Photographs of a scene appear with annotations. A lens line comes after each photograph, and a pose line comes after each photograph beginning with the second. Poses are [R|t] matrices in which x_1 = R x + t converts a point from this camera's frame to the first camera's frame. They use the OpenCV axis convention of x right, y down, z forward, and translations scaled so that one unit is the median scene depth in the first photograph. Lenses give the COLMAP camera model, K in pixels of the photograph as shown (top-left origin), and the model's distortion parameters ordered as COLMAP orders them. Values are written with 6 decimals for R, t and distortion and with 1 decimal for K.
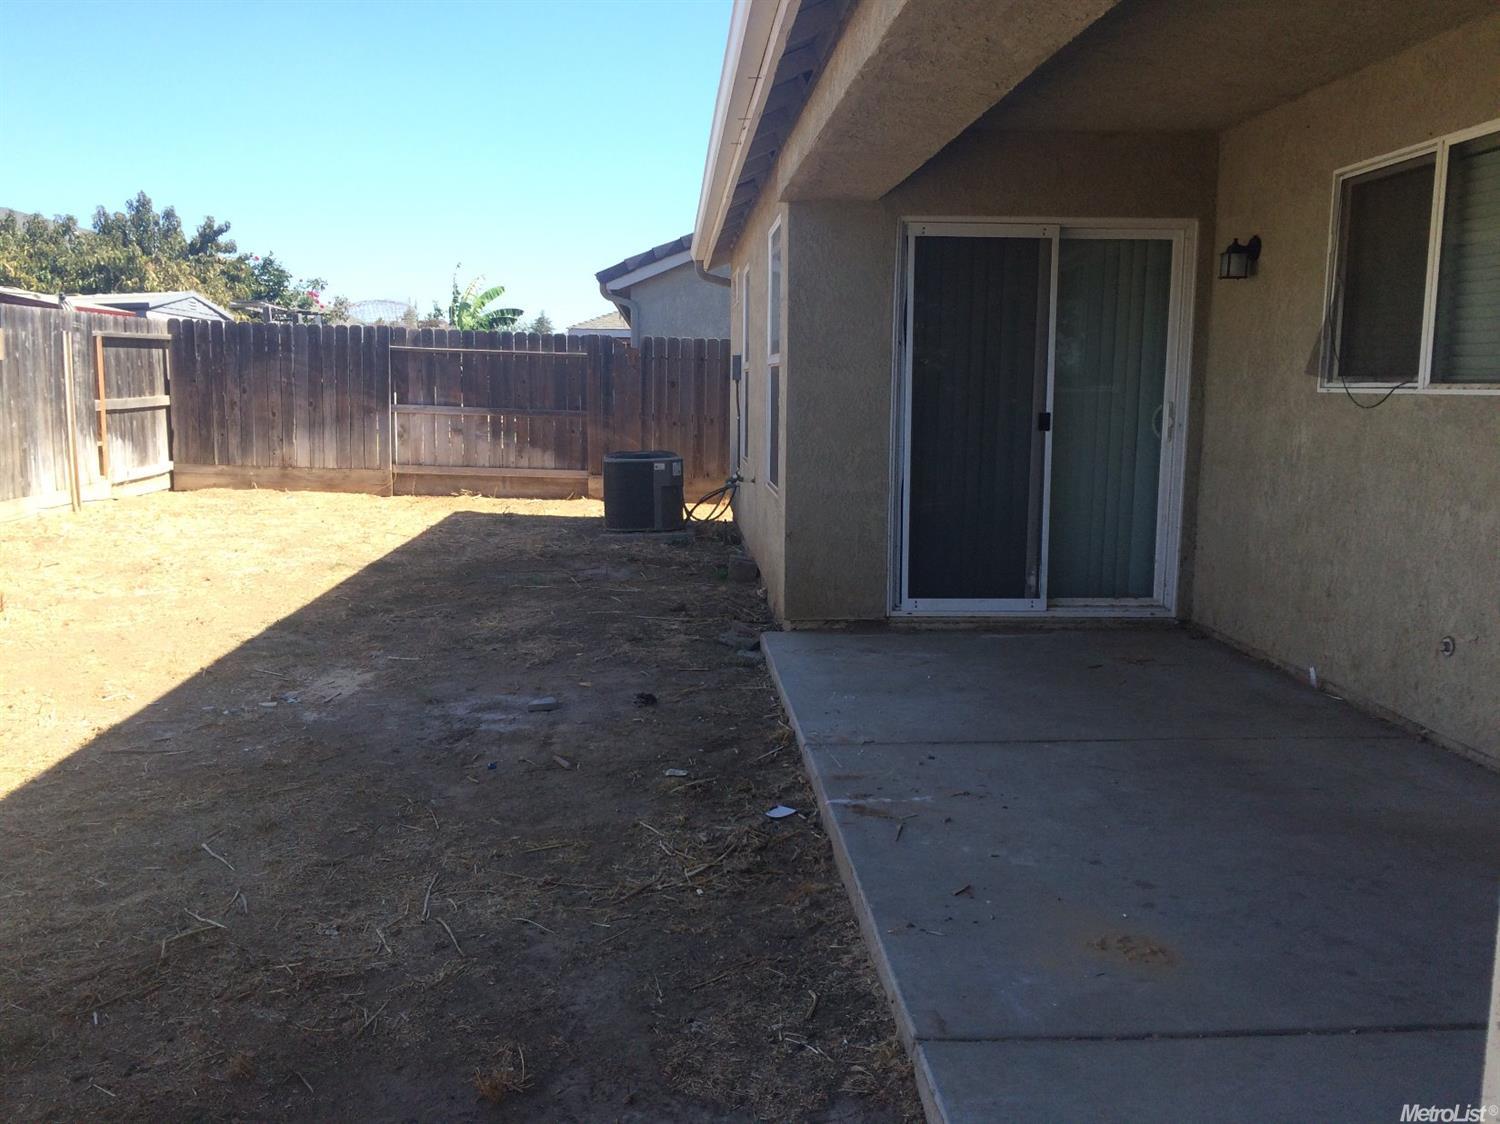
lens RADIAL K [[1286.9, 0, 744.8], [0, 1286.9, 566.4], [0, 0, 1]] dist [0.083097, -0.115466]
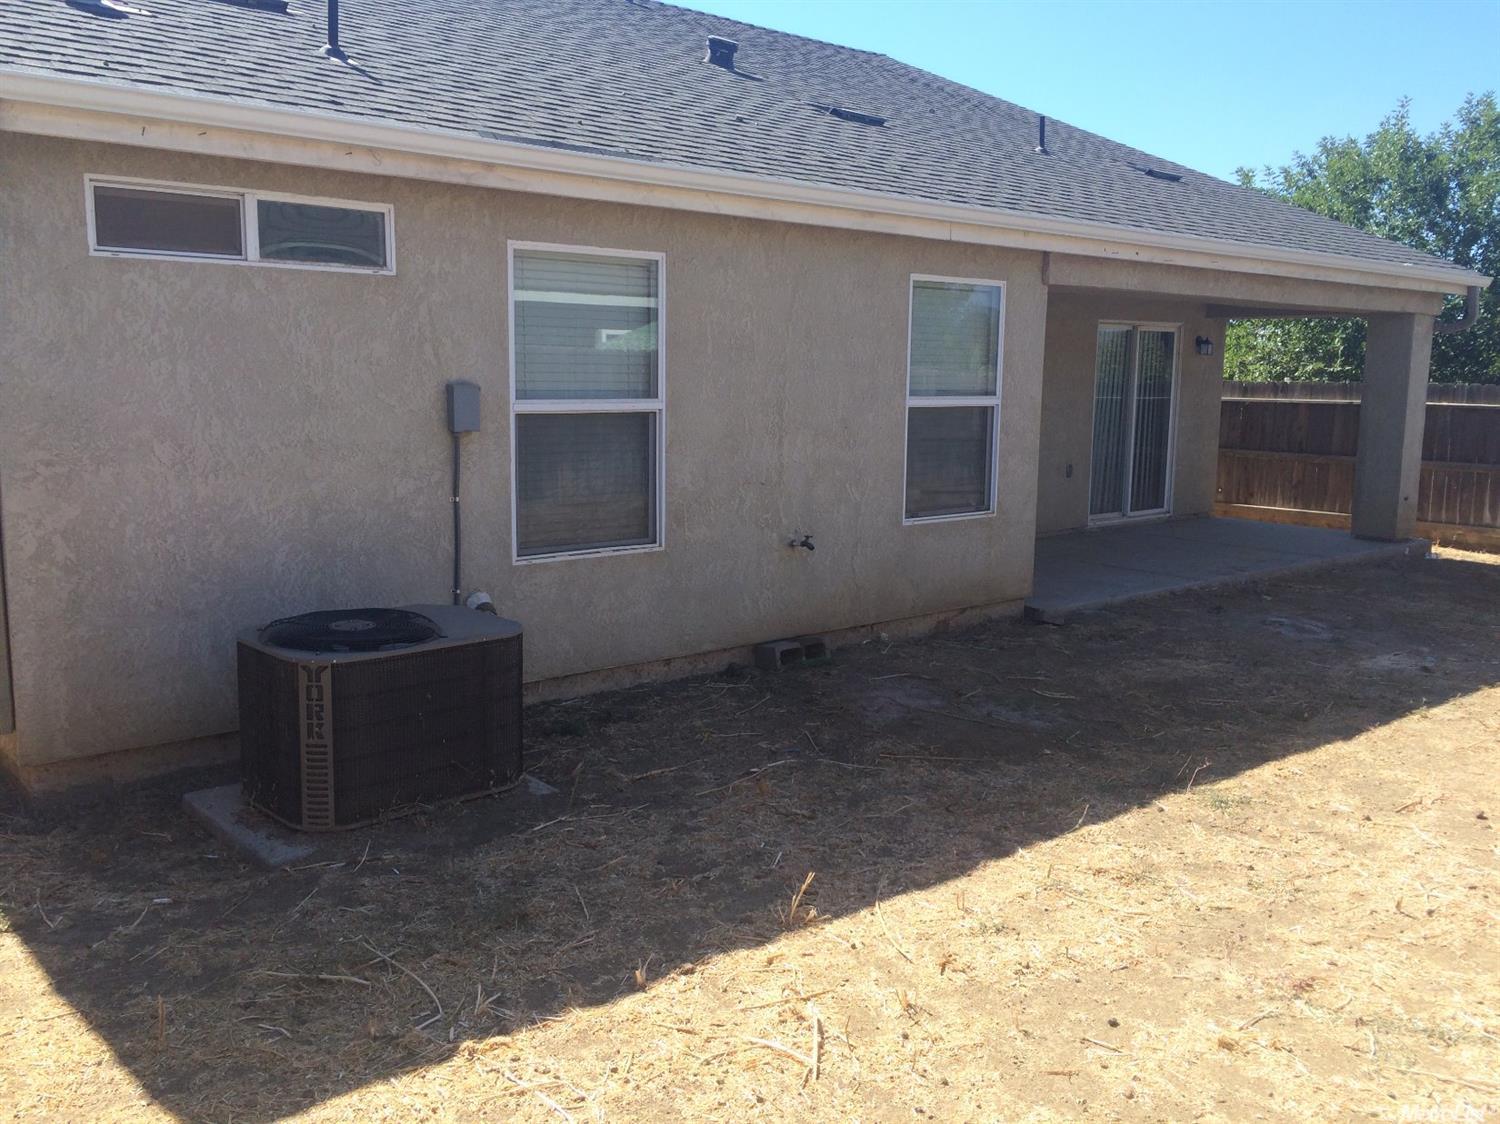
lens RADIAL K [[1286.9, 0, 744.8], [0, 1286.9, 566.4], [0, 0, 1]] dist [0.083097, -0.115466]
pose [[-0.605104, -0.138853, 0.783944, -0.855365], [0.093989, 0.965329, 0.243527, -0.352969], [-0.790579, 0.221041, -0.571075, 2.057896]]
